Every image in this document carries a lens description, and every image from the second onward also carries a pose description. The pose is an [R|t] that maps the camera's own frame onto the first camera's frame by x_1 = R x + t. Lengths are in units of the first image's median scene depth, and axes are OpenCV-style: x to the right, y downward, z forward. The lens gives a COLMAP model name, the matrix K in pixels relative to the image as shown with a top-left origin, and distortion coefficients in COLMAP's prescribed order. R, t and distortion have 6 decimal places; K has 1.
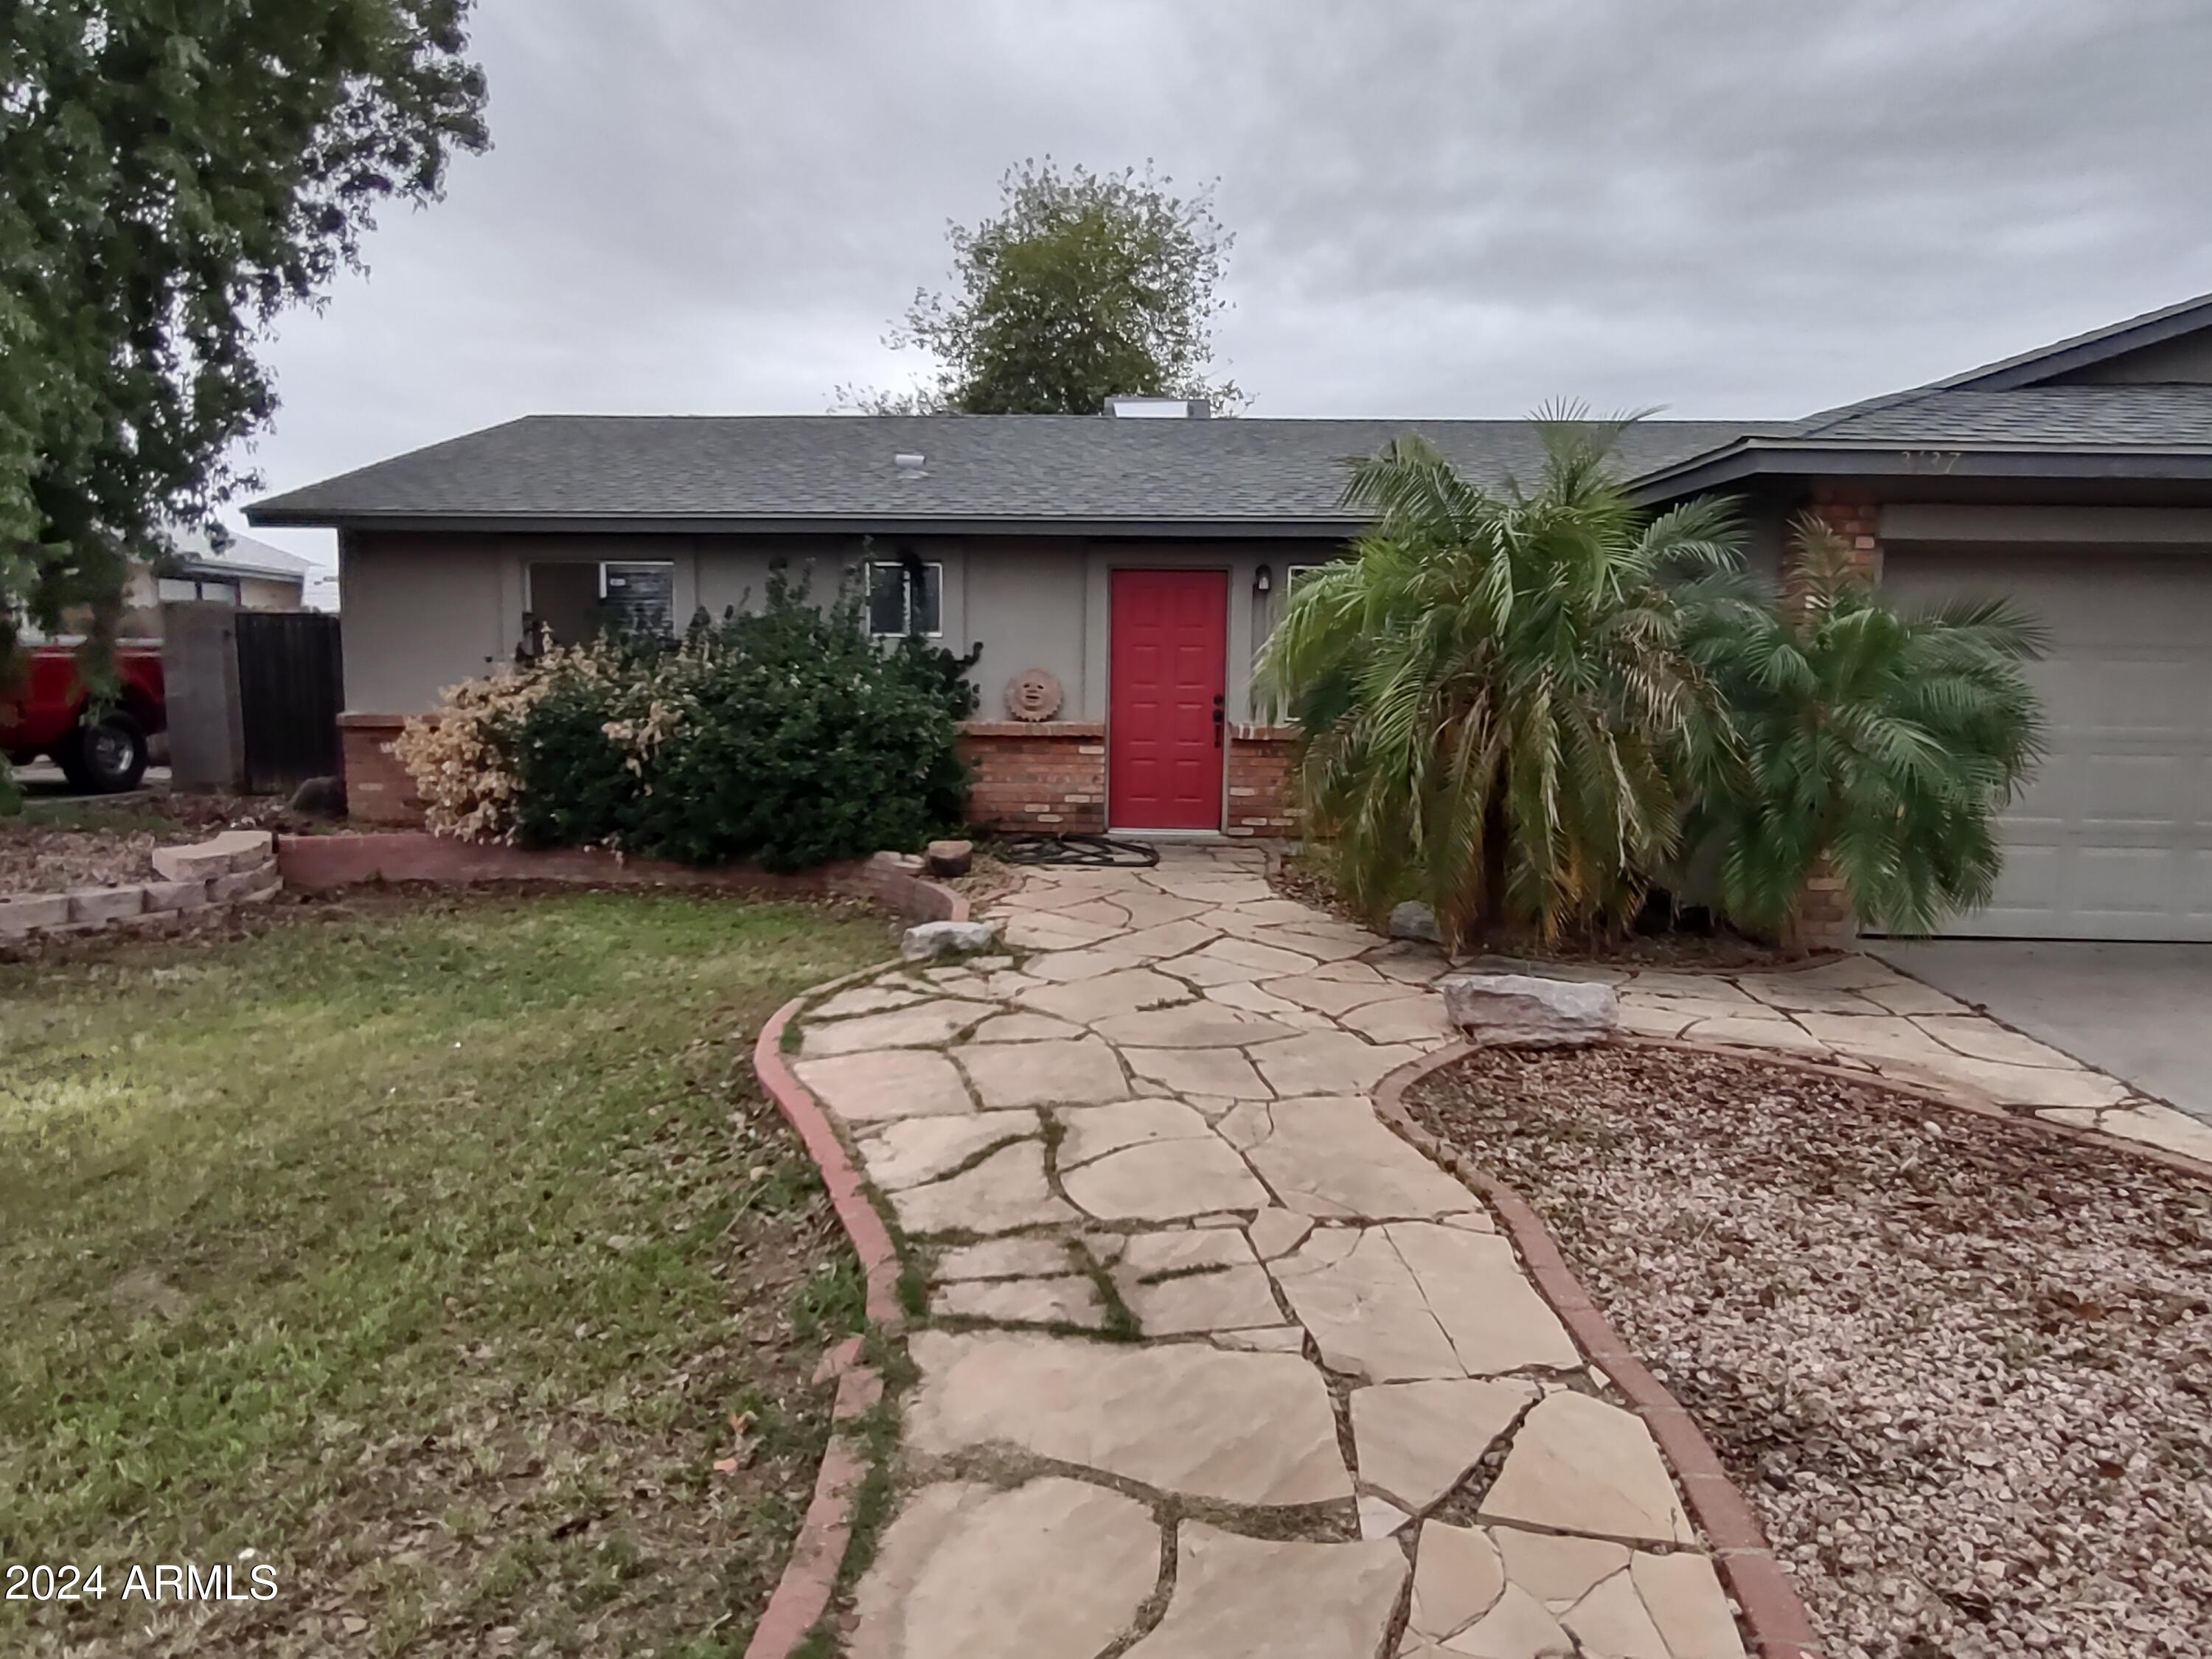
lens RADIAL K [[1178.9, 0, 1106.0], [0, 1178.9, 829.5], [0, 0, 1]] dist [-0.001833, 0.000601]
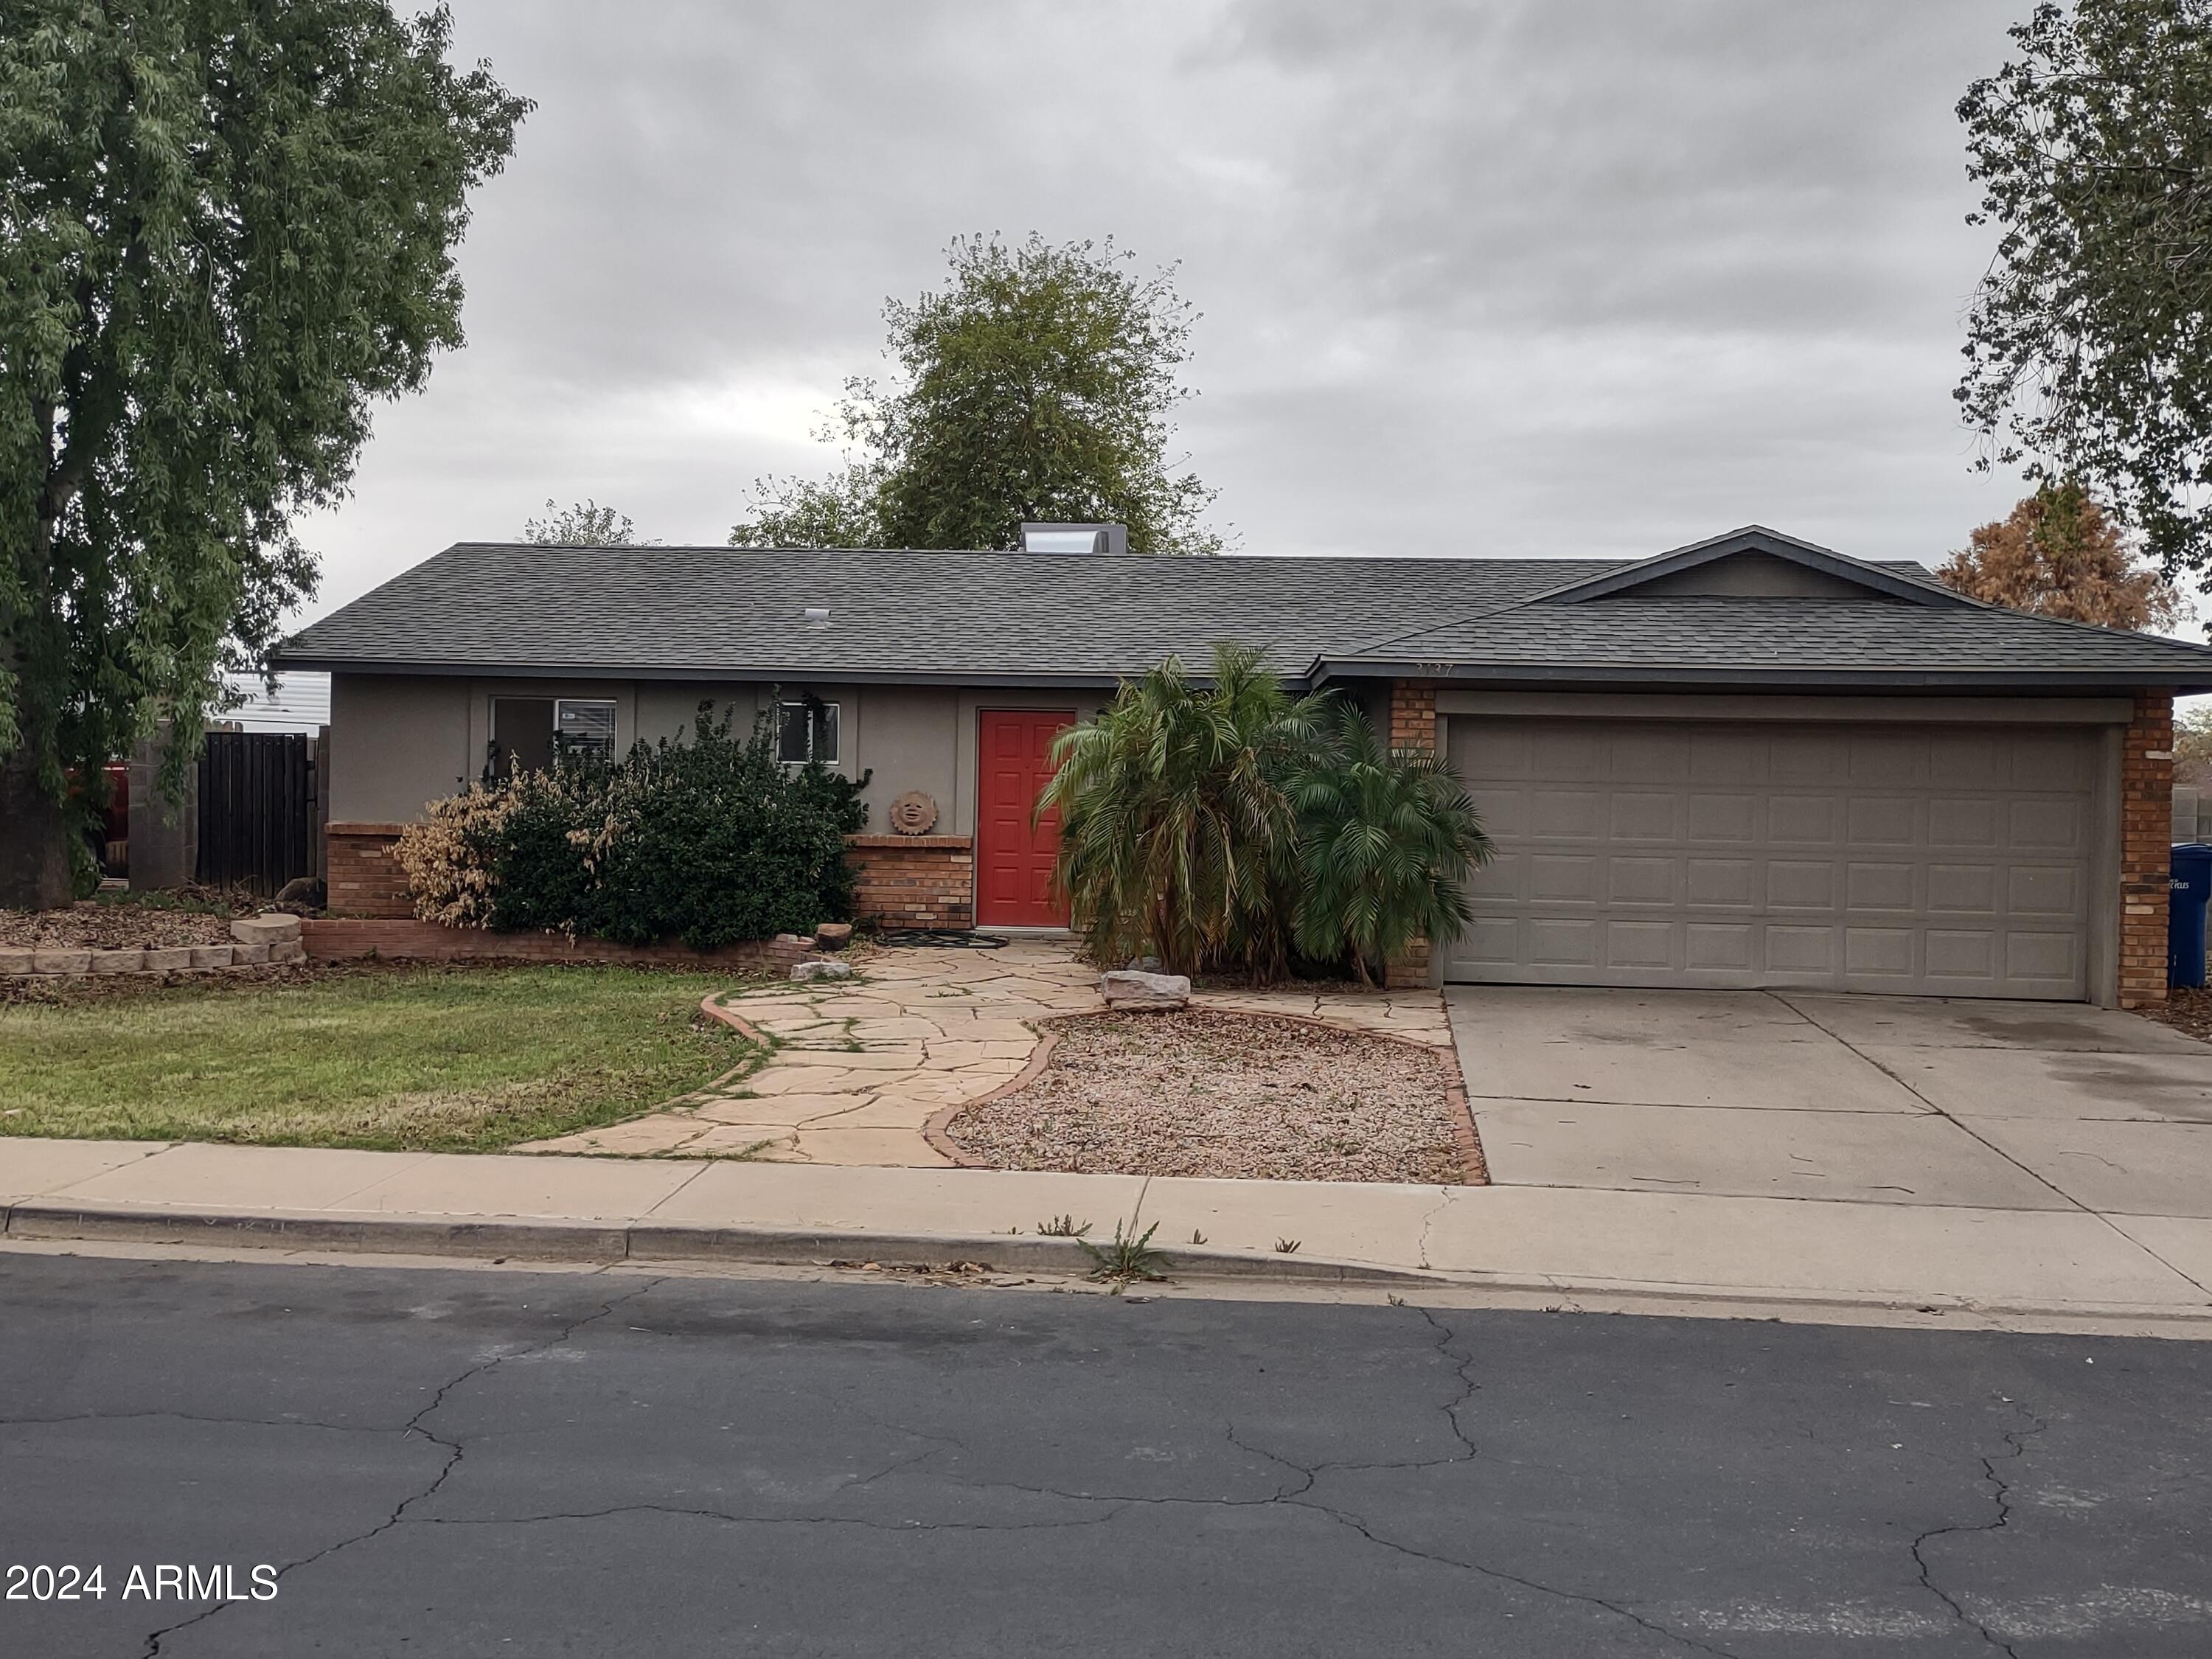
lens RADIAL K [[1644.8, 0, 1109.8], [0, 1644.8, 863.0], [0, 0, 1]] dist [-0.007135, 0.079619]
pose [[0.999942, 0.009066, -0.005763, 0.160222], [-0.009542, 0.996000, -0.088838, 0.090066], [0.004935, 0.088888, 0.996029, -0.715643]]
